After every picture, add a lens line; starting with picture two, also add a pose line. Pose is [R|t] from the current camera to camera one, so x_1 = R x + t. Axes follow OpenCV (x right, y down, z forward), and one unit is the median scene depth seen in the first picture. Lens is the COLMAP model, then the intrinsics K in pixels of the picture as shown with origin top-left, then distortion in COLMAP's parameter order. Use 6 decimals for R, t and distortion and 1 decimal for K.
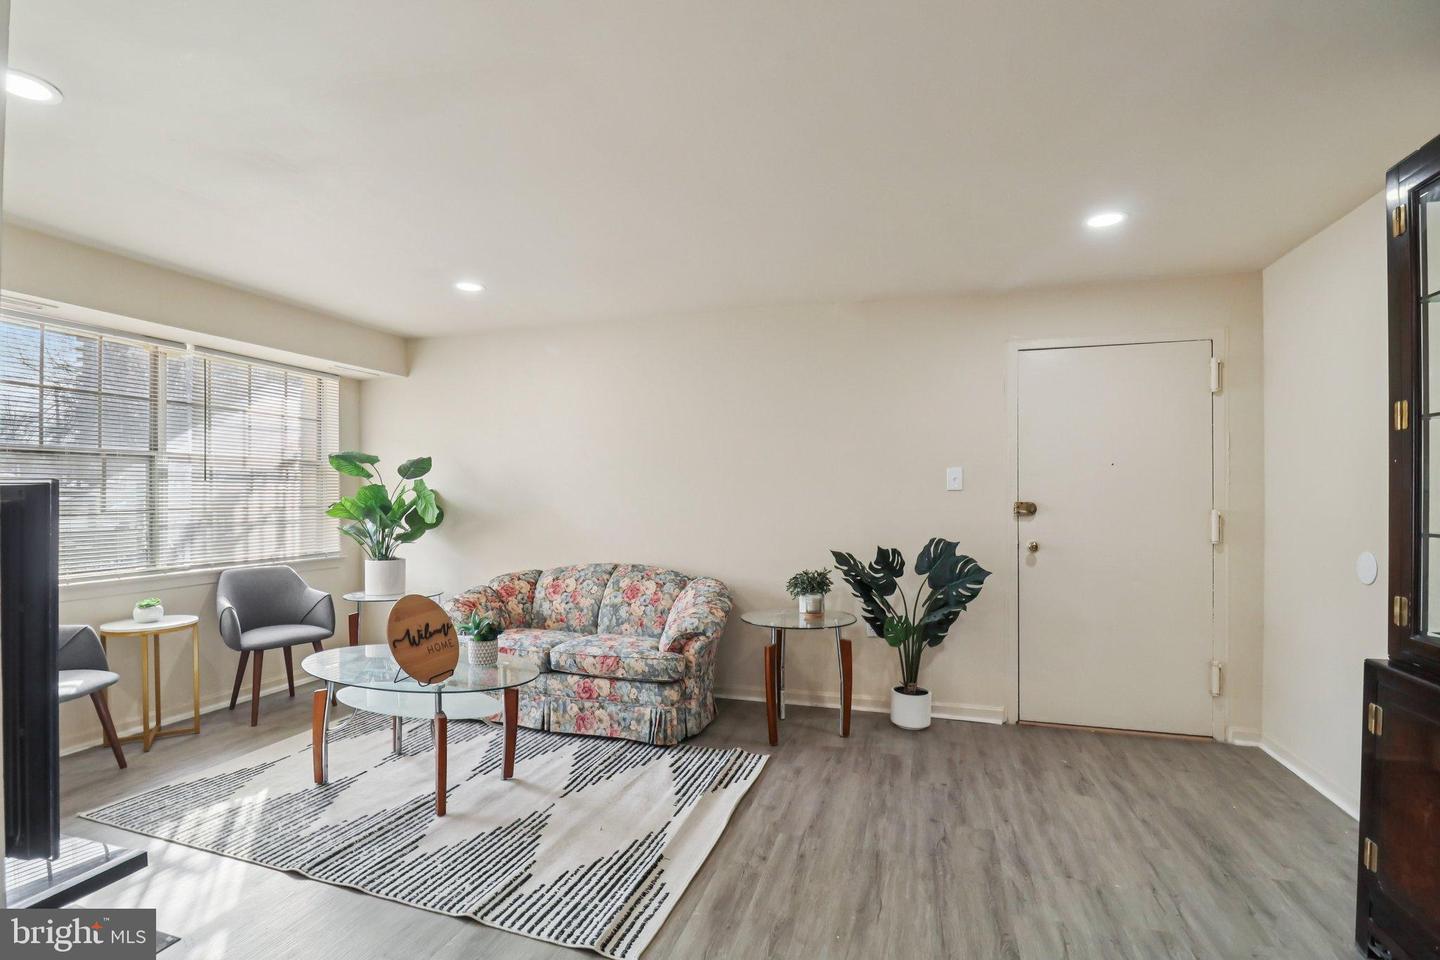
lens RADIAL K [[669.0, 0, 710.2], [0, 669.0, 492.1], [0, 0, 1]] dist [0.000005, -0.014528]
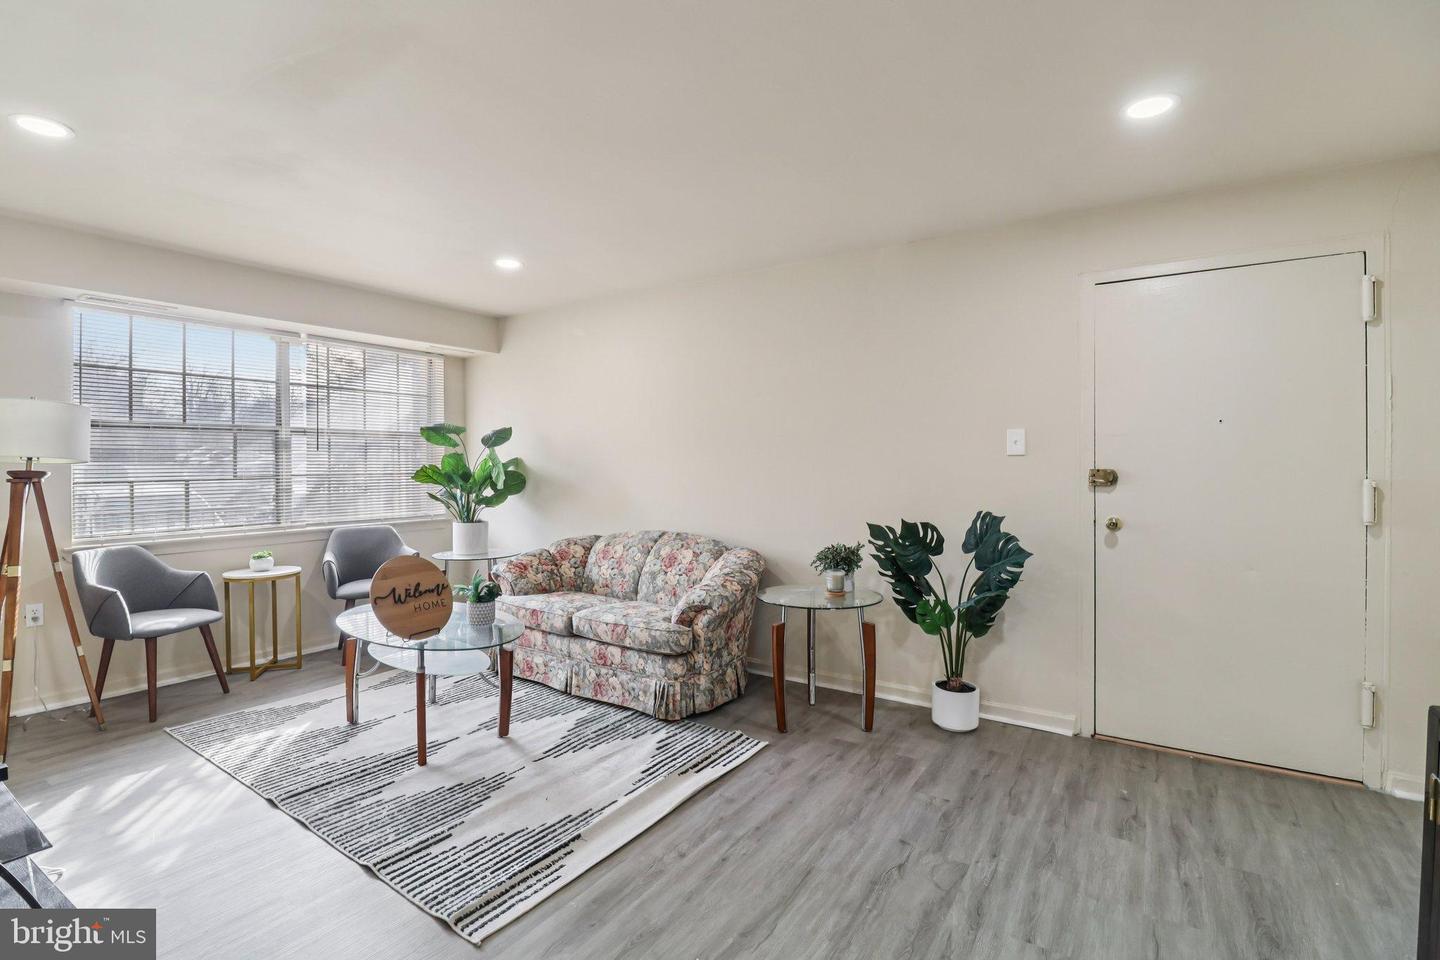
lens RADIAL K [[663.1, 0, 713.5], [0, 663.1, 466.6], [0, 0, 1]] dist [0.001291, -0.013646]
pose [[0.961364, -0.001018, -0.275277, 0.251909], [0.003705, 0.999950, 0.009240, 0.002413], [0.275254, -0.009903, 0.961321, 0.093652]]
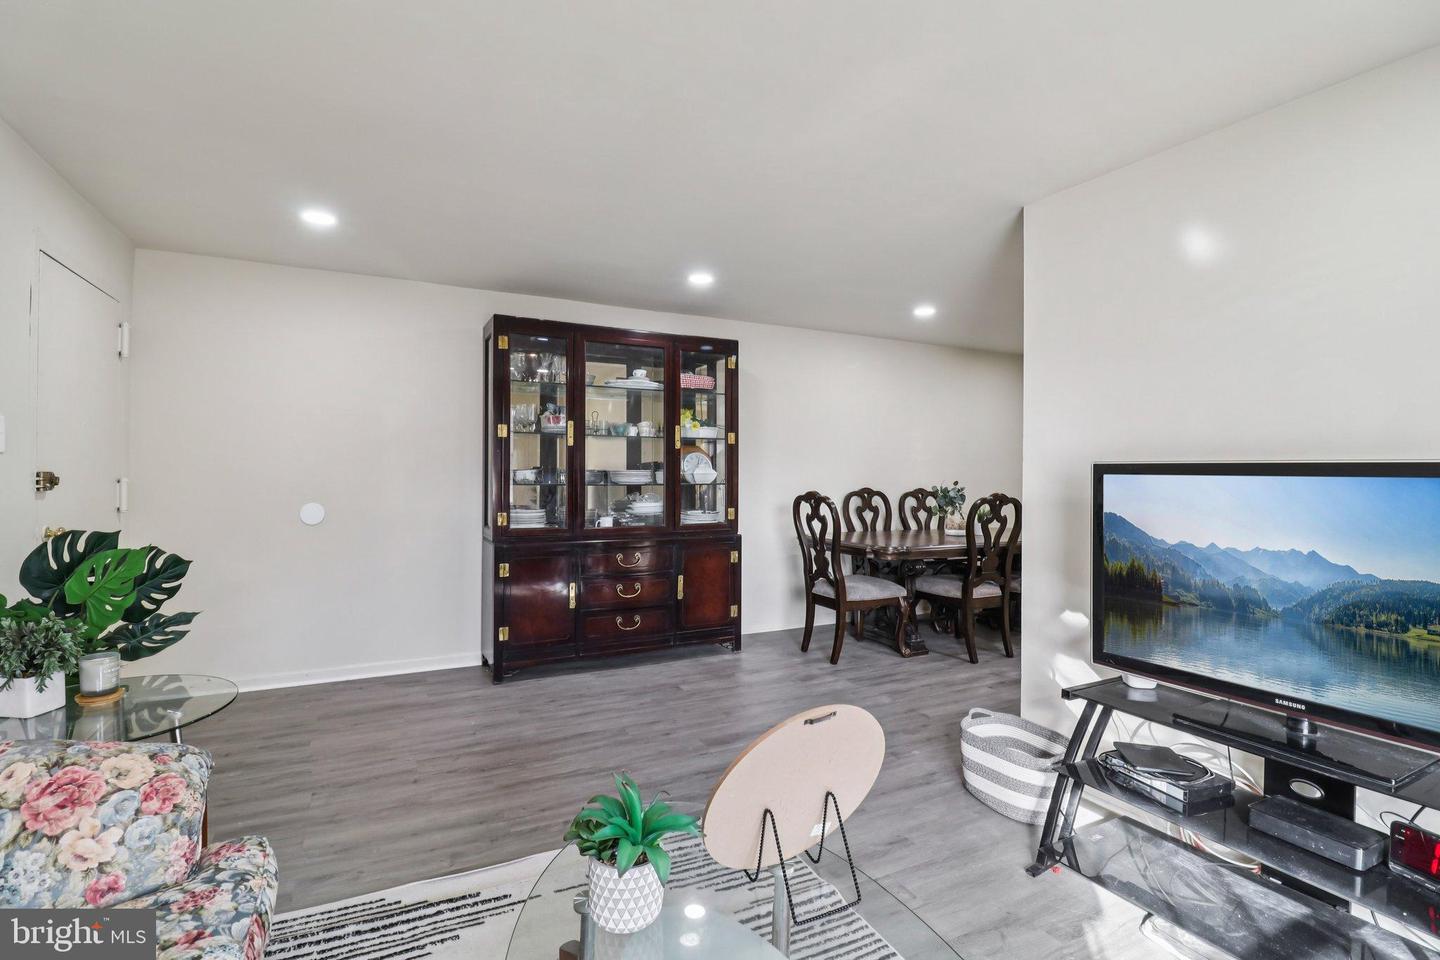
lens RADIAL K [[683.9, 0, 720.3], [0, 683.9, 471.4], [0, 0, 1]] dist [0.001260, -0.017039]
pose [[-0.700639, -0.008363, 0.713467, -0.556117], [-0.012584, 0.999921, -0.000638, 0.007146], [-0.713405, -0.009425, -0.700689, 1.058447]]
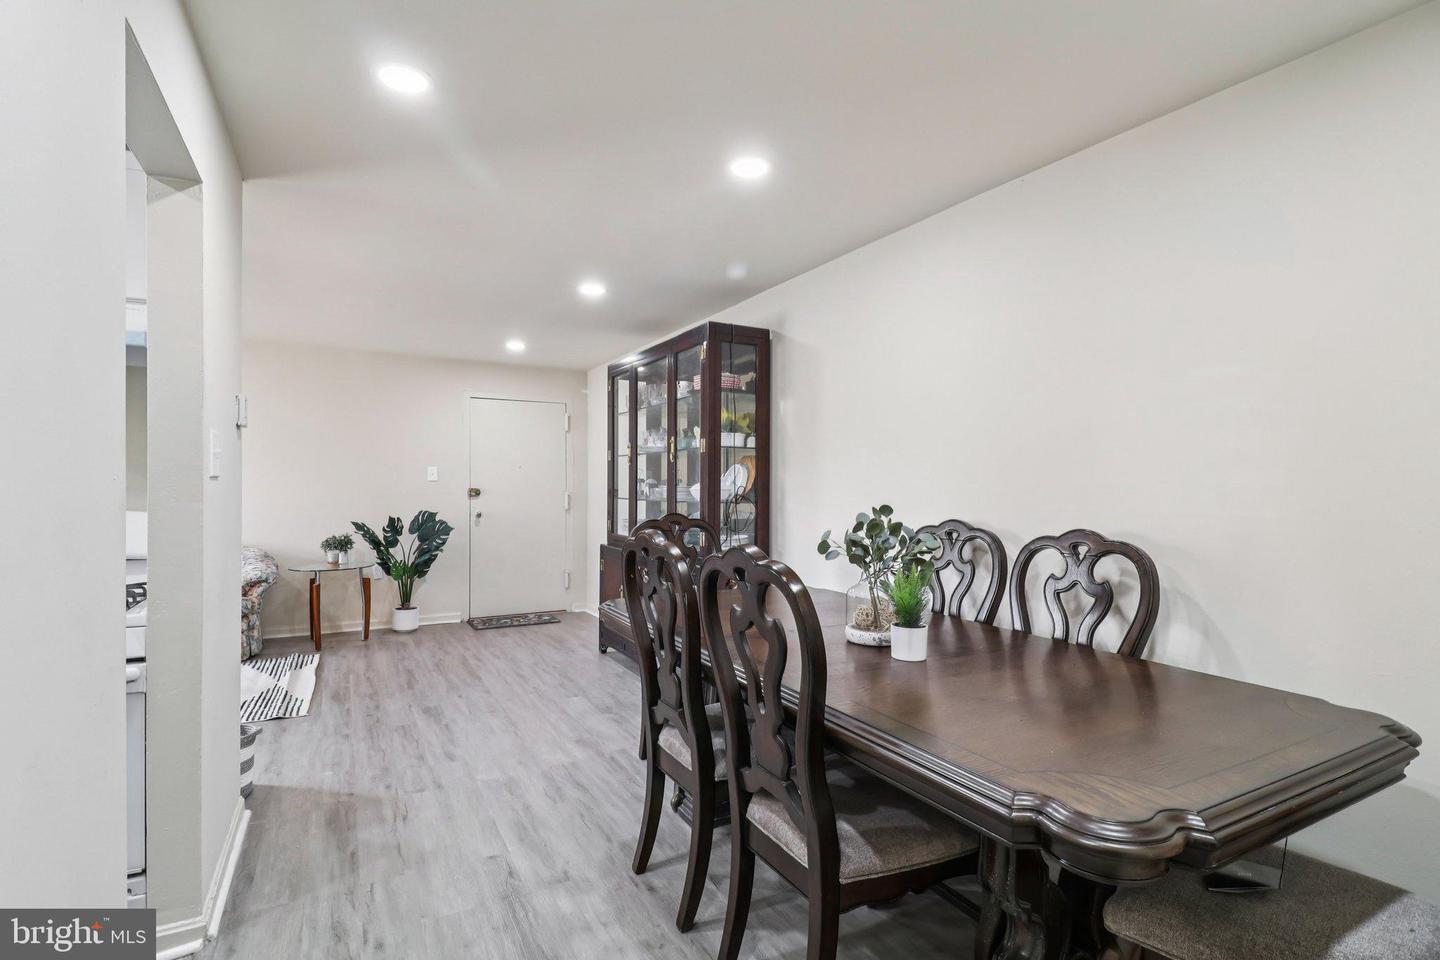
lens RADIAL K [[701.2, 0, 694.1], [0, 701.2, 472.1], [0, 0, 1]] dist [-0.000179, -0.018063]
pose [[0.715977, 0.010797, 0.698040, -0.394768], [-0.000902, 0.999894, -0.014540, -0.000564], [-0.698123, 0.009781, 0.715911, -0.704028]]
